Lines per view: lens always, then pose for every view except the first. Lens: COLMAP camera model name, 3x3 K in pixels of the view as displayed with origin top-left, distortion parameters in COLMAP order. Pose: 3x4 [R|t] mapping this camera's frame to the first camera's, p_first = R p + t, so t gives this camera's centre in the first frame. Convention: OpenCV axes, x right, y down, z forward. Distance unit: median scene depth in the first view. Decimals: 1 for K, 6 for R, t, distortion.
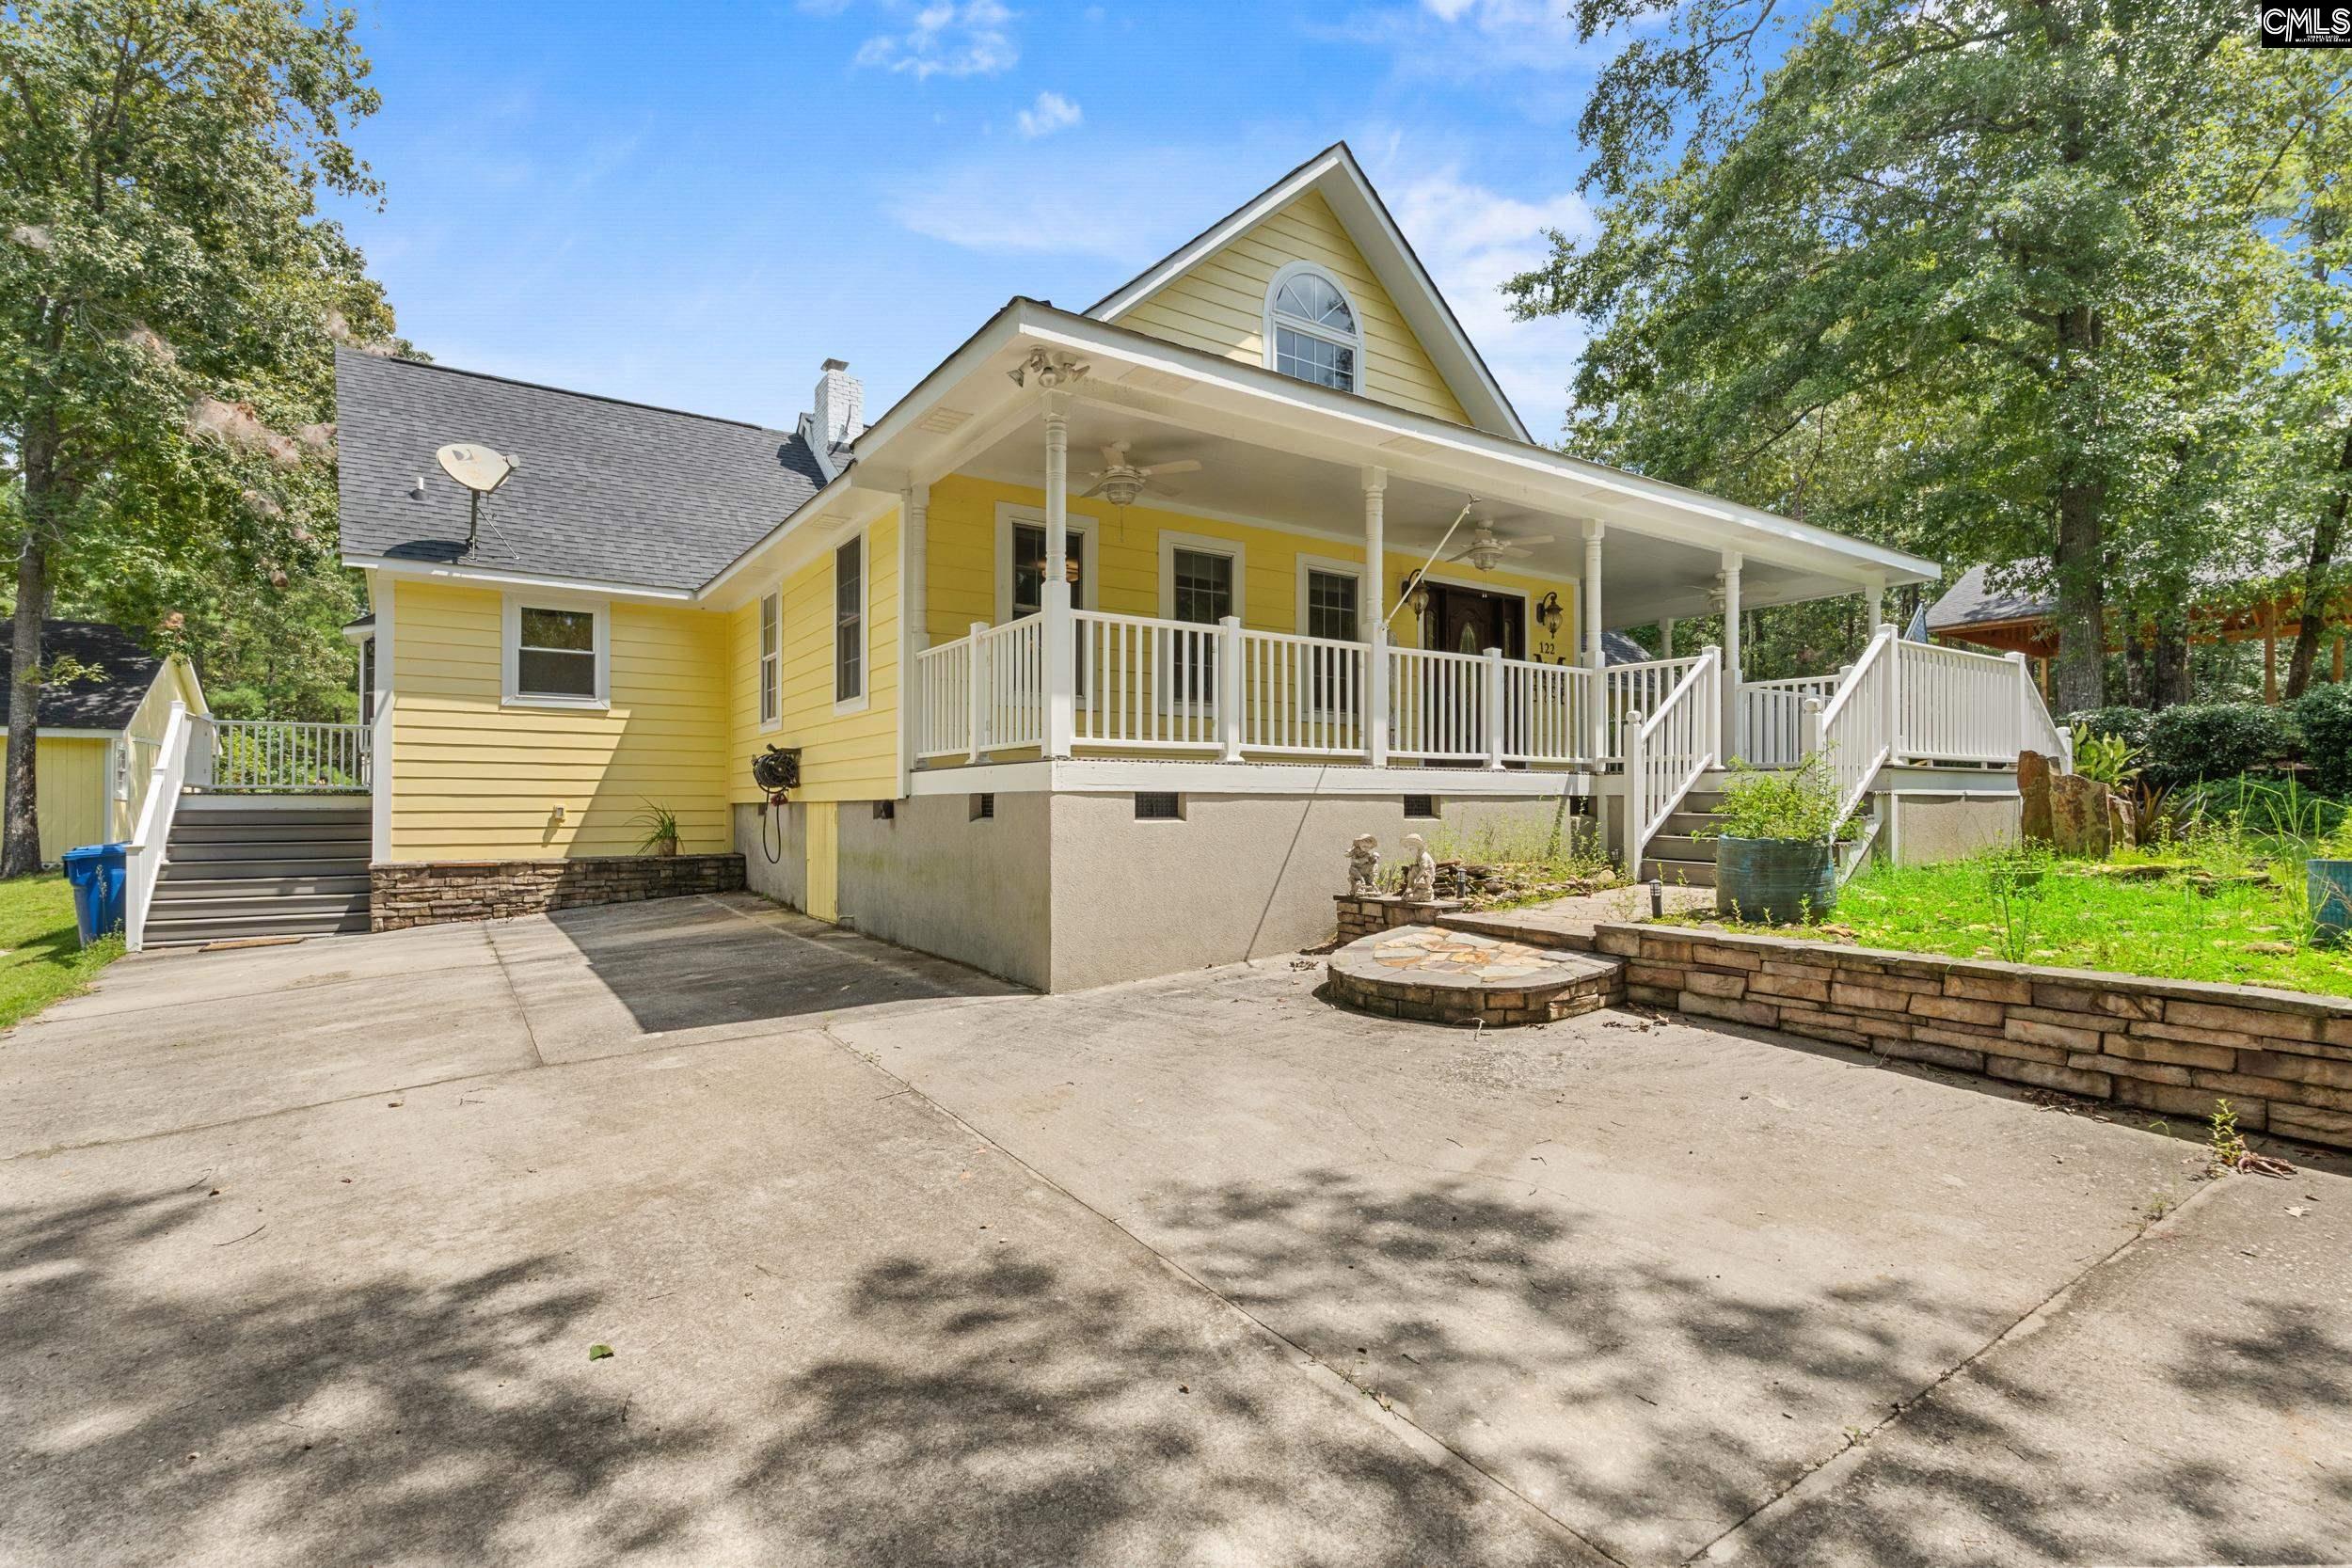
lens RADIAL K [[1088.8, 0, 1170.0], [0, 1088.8, 772.7], [0, 0, 1]] dist [0.015721, 0.000376]
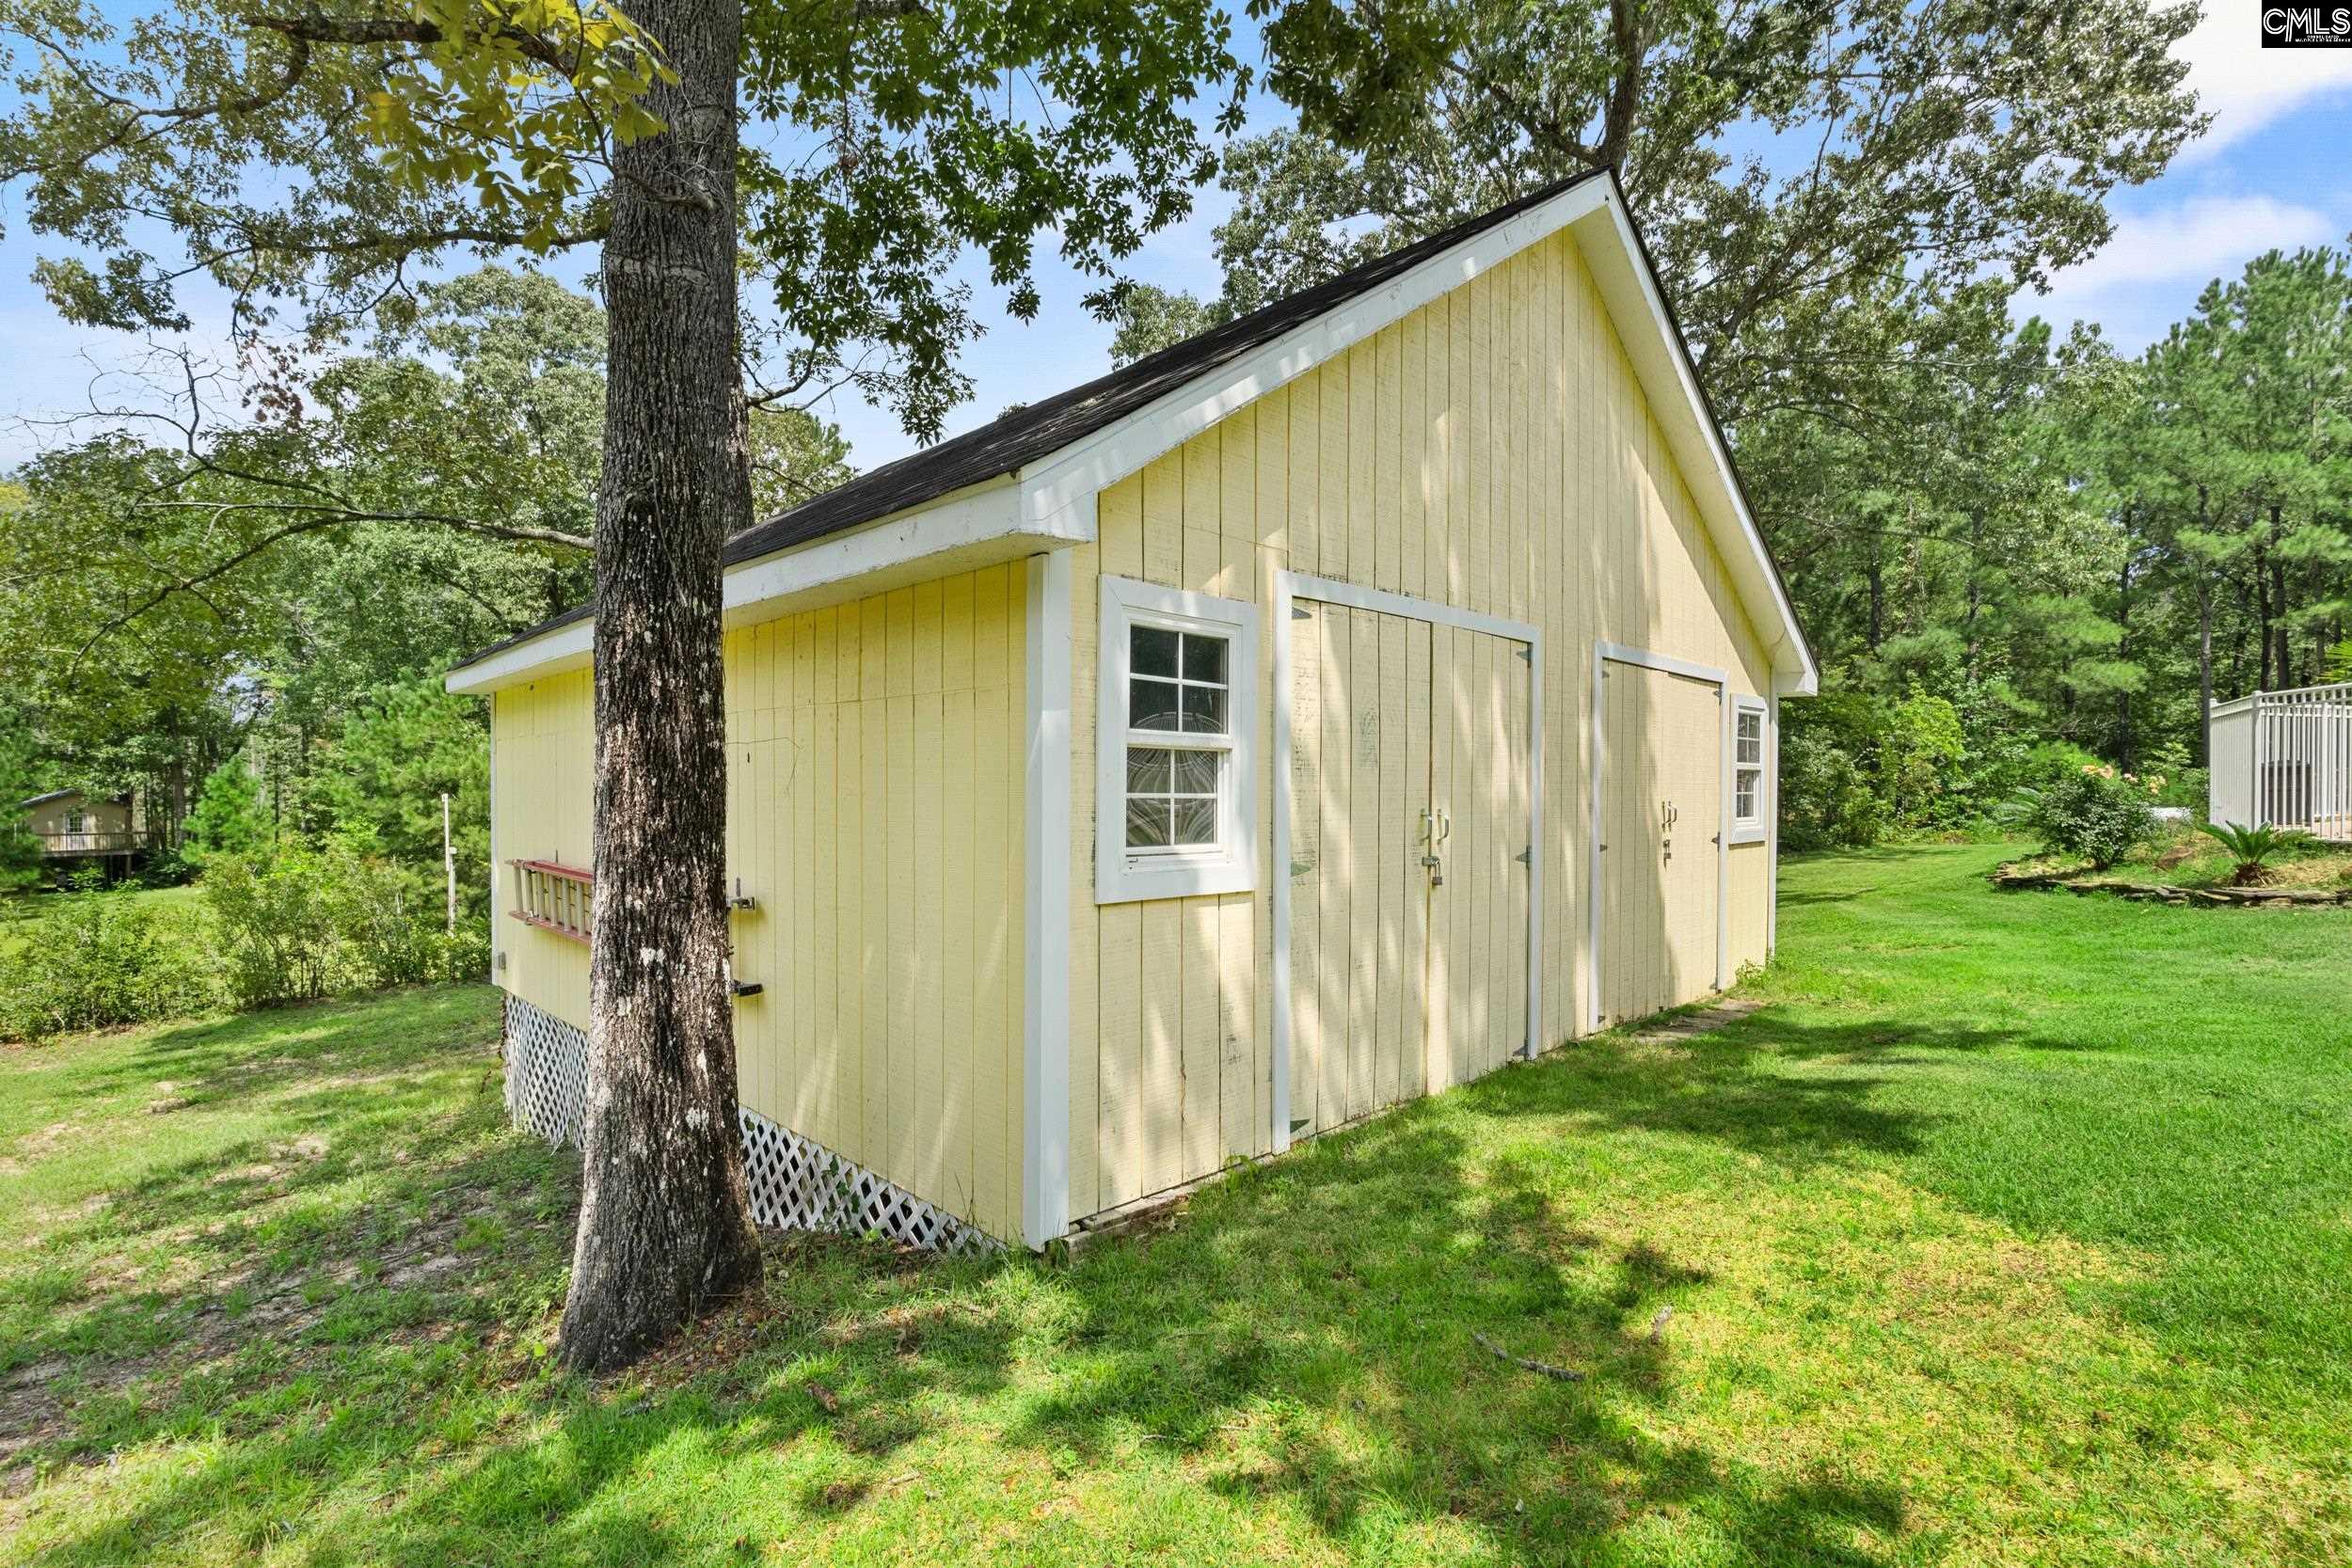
lens RADIAL K [[1088.8, 0, 1170.0], [0, 1088.8, 772.7], [0, 0, 1]] dist [0.015721, 0.000376]
pose [[0.251491, 0.006924, -0.967835, -0.309738], [0.007637, 0.999929, 0.009138, 0.000932], [0.967829, -0.009689, 0.251421, 0.380718]]
